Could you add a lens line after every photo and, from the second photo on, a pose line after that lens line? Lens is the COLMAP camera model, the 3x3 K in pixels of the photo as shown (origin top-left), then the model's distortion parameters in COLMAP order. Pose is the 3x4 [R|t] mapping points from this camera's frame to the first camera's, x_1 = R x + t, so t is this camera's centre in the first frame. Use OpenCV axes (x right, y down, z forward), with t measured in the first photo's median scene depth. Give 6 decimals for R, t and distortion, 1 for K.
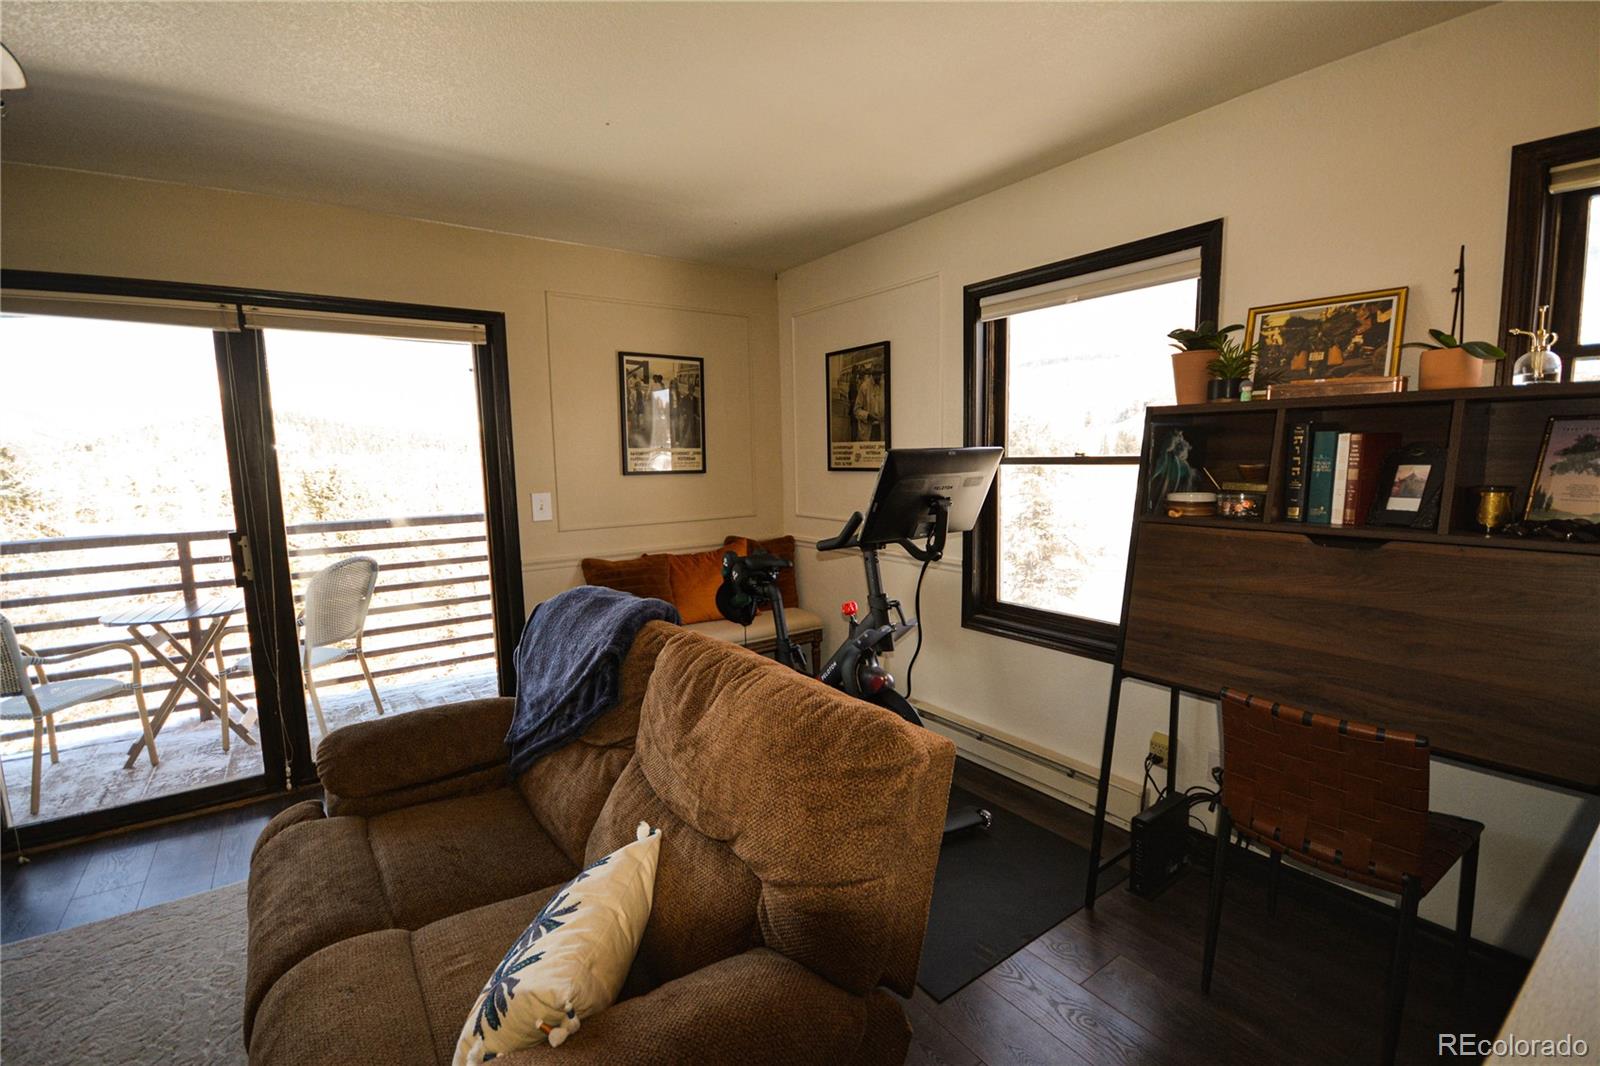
lens RADIAL K [[701.5, 0, 790.7], [0, 701.5, 537.4], [0, 0, 1]] dist [0.000444, -0.007597]
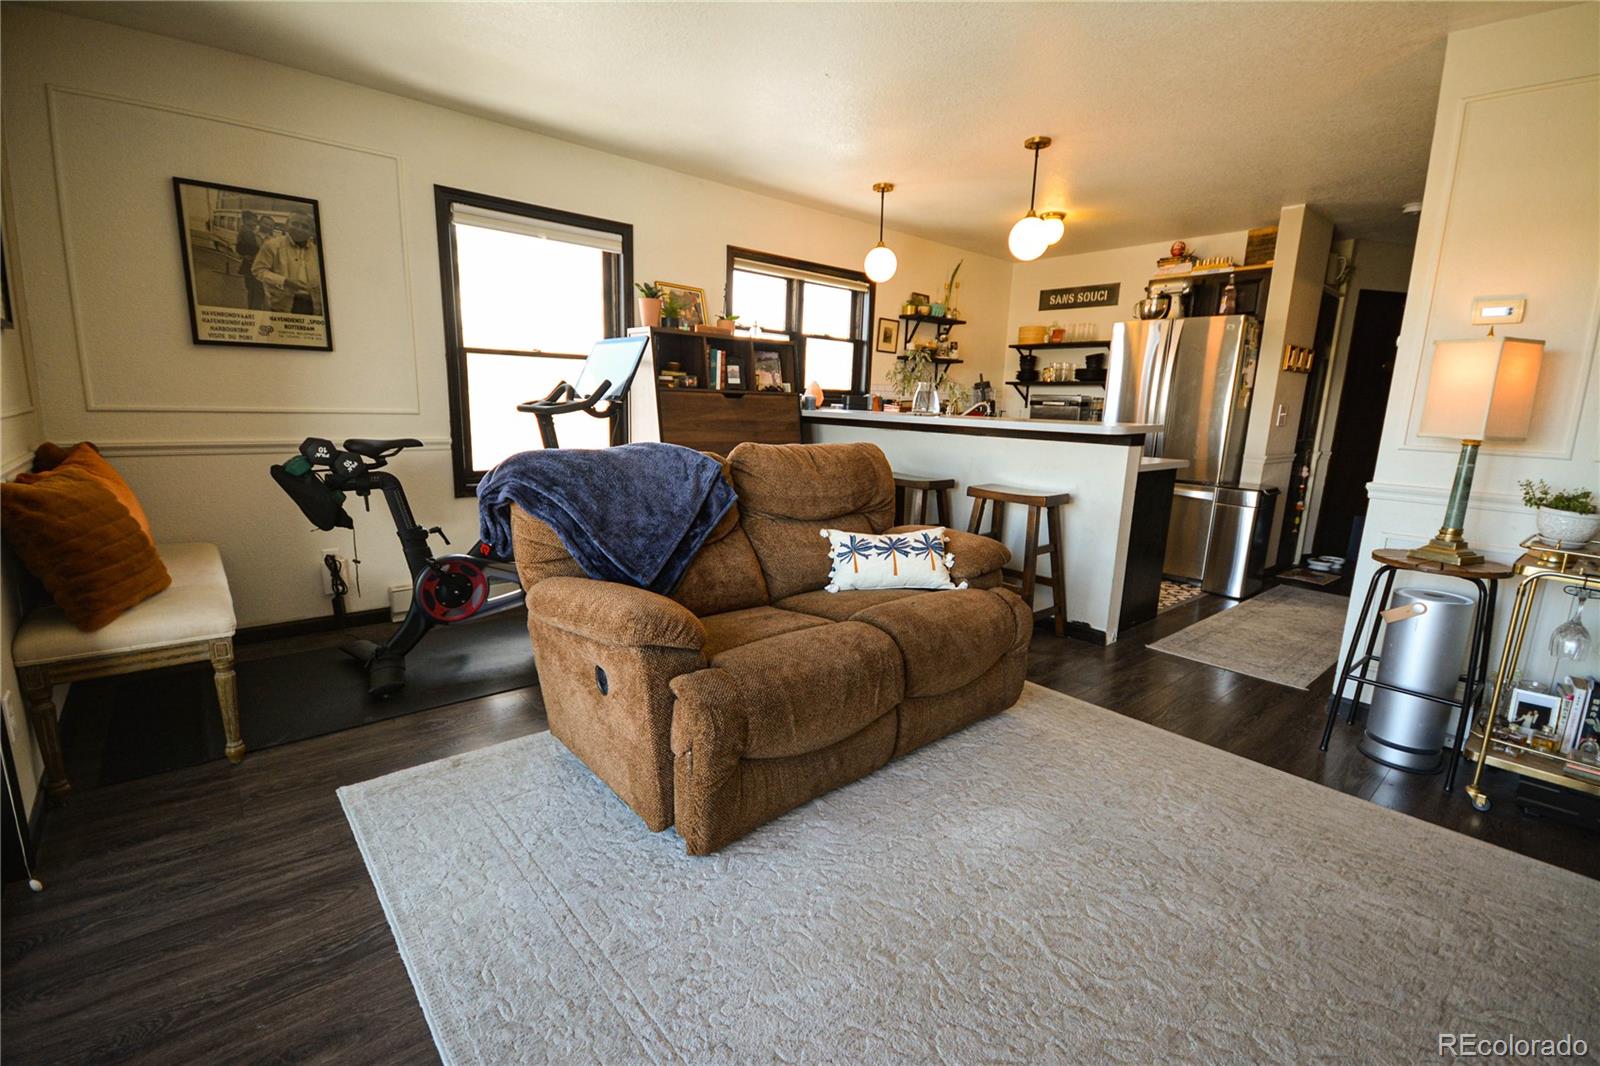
lens RADIAL K [[701.5, 0, 793.6], [0, 701.5, 541.3], [0, 0, 1]] dist [0.000444, -0.007597]
pose [[-0.096809, -0.177036, 0.979432, -0.895079], [0.092628, 0.978180, 0.185965, 0.035052], [-0.990983, 0.108726, -0.078298, 0.534152]]
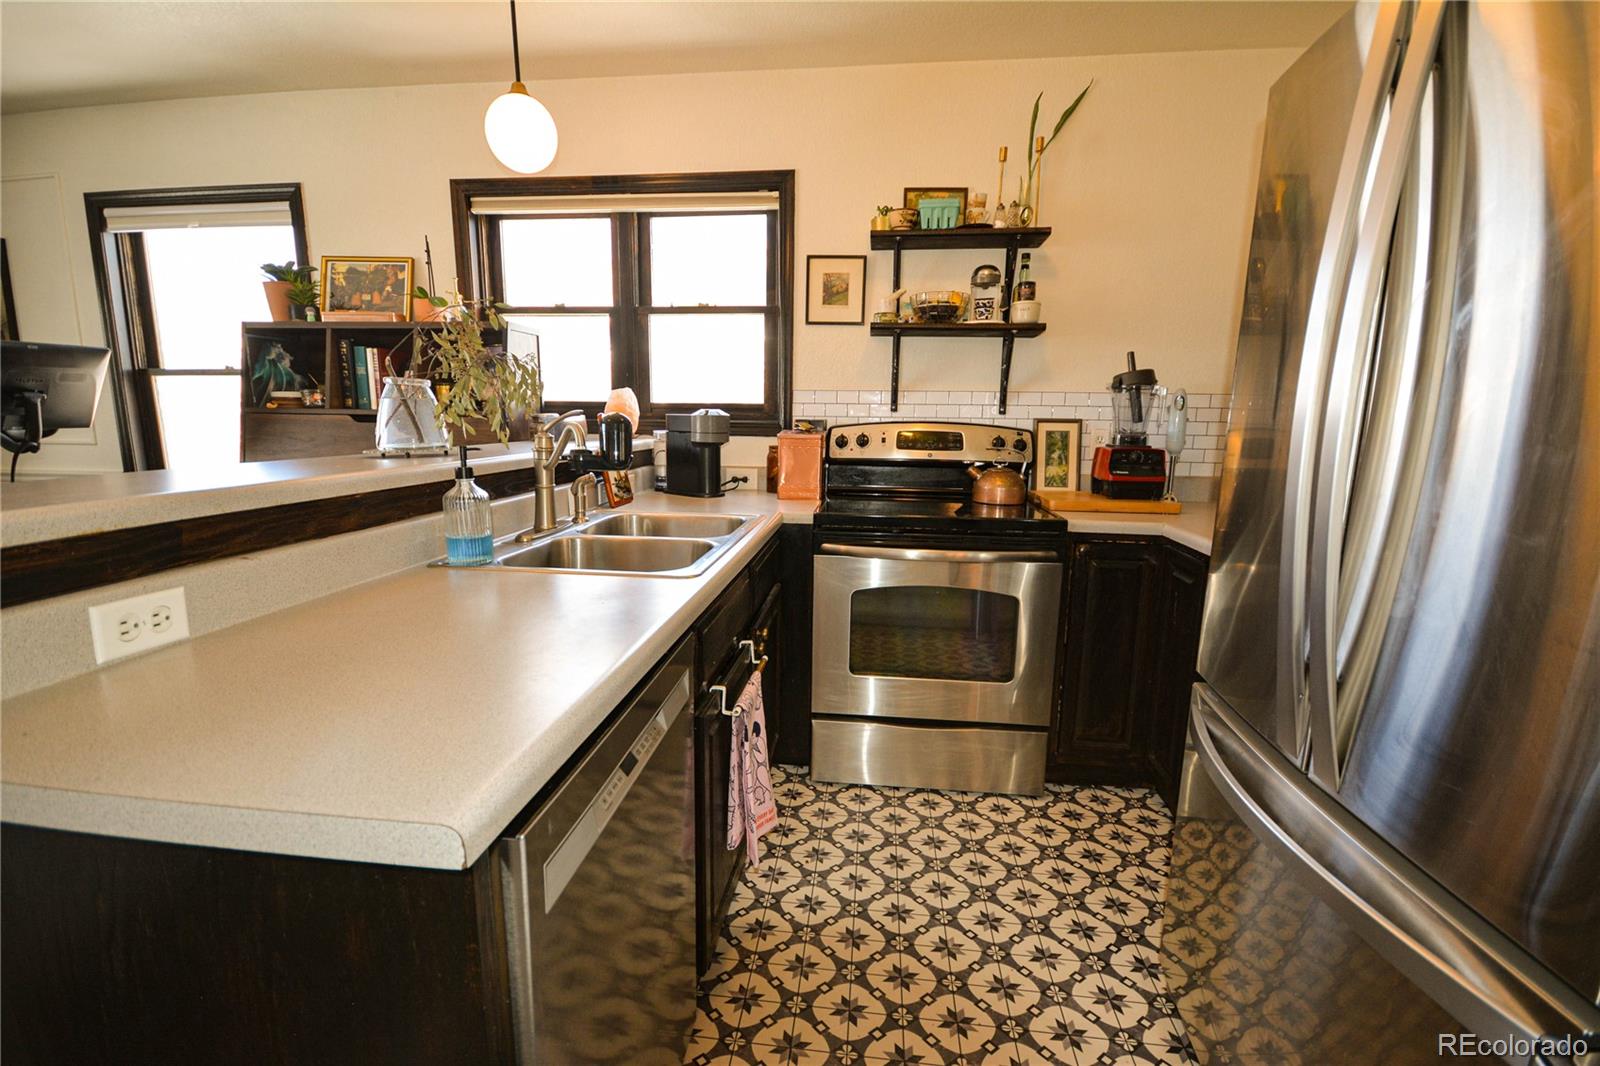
lens RADIAL K [[701.5, 0, 799.3], [0, 701.5, 542.1], [0, 0, 1]] dist [0.000444, -0.007597]
pose [[0.662488, -0.106153, 0.741513, 0.126921], [0.065354, 0.994324, 0.083956, 0.108283], [-0.746217, -0.007159, 0.665665, -0.378110]]
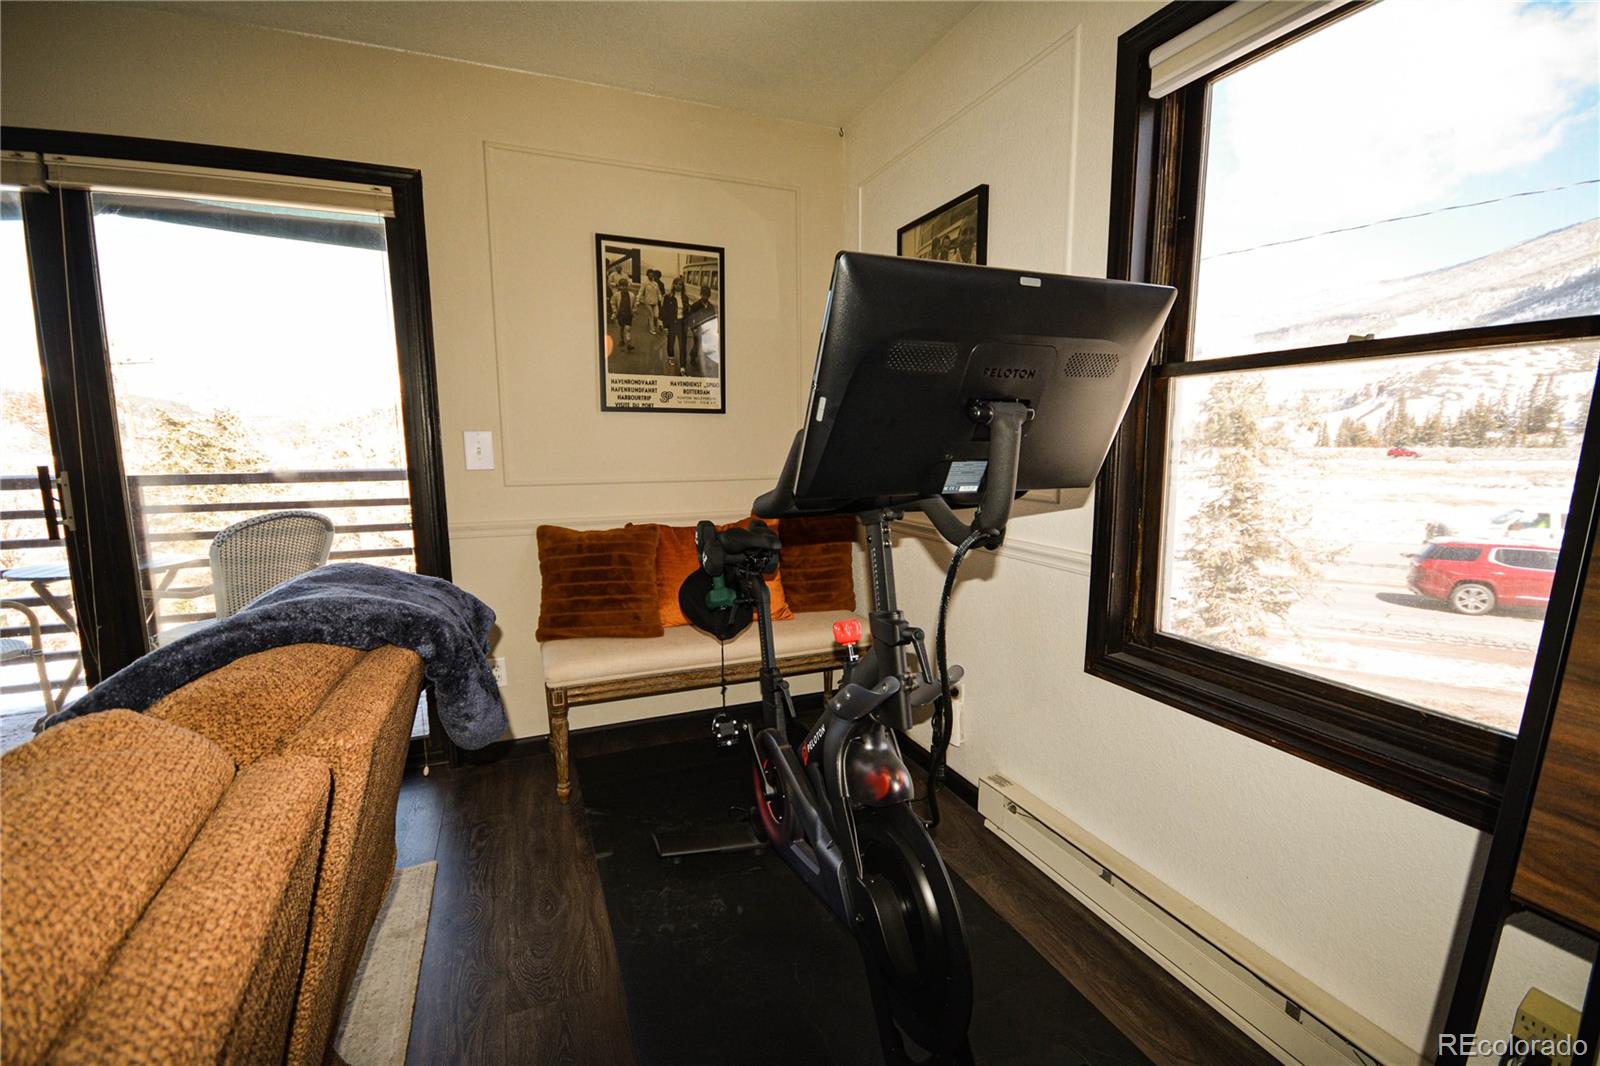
lens RADIAL K [[701.5, 0, 794.4], [0, 701.5, 539.0], [0, 0, 1]] dist [0.000444, -0.007597]
pose [[0.974766, 0.046807, -0.218265, 0.128383], [-0.041867, 0.998753, 0.027205, 0.014254], [0.219266, -0.017380, 0.975510, 0.385088]]
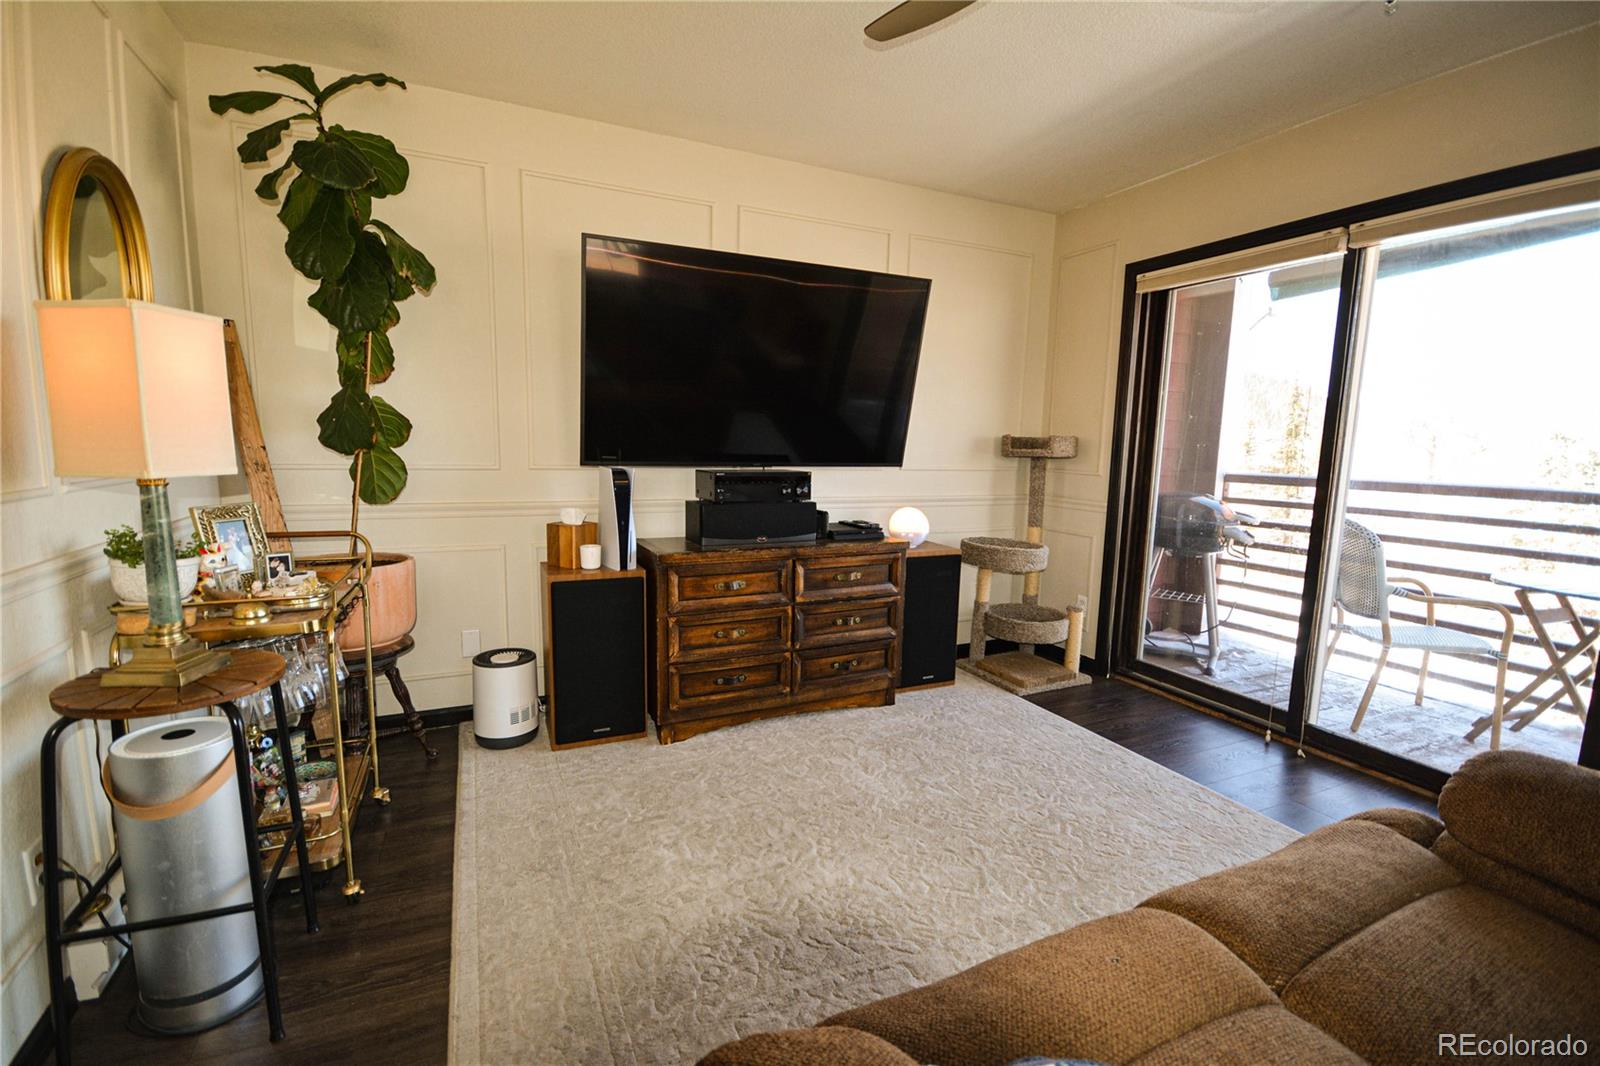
lens RADIAL K [[701.5, 0, 795.3], [0, 701.5, 531.2], [0, 0, 1]] dist [0.000444, -0.007597]
pose [[-0.183785, 0.147563, -0.971827, 0.057441], [-0.139364, 0.974769, 0.174365, 0.027664], [0.973037, 0.167484, -0.158583, 0.241965]]
